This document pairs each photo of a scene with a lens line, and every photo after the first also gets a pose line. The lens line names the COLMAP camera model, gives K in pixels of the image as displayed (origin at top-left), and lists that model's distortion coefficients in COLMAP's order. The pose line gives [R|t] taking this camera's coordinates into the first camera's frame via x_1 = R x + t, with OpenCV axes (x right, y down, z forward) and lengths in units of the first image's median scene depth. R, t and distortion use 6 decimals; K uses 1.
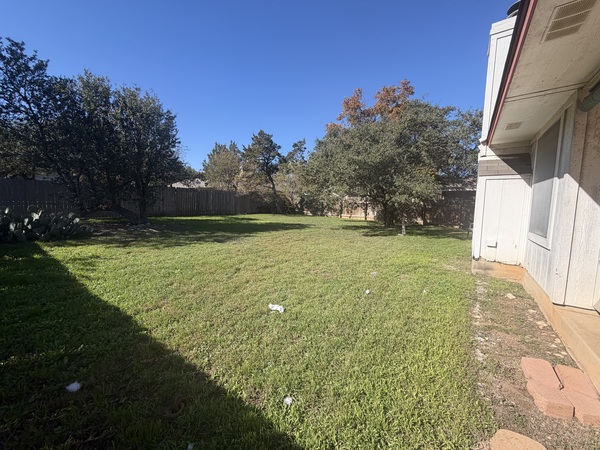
lens RADIAL K [[239.0, 0, 299.2], [0, 239.0, 226.0], [0, 0, 1]] dist [-0.002238, 0.000232]
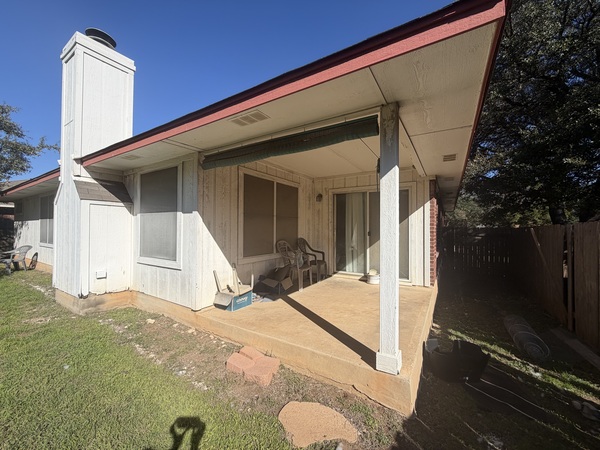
lens RADIAL K [[239.0, 0, 299.8], [0, 239.0, 224.8], [0, 0, 1]] dist [-0.002238, 0.000232]
pose [[-0.060875, -0.008018, 0.998113, -0.216319], [0.085876, 0.996218, 0.013241, -0.093375], [-0.994444, 0.086520, -0.059956, 0.425971]]
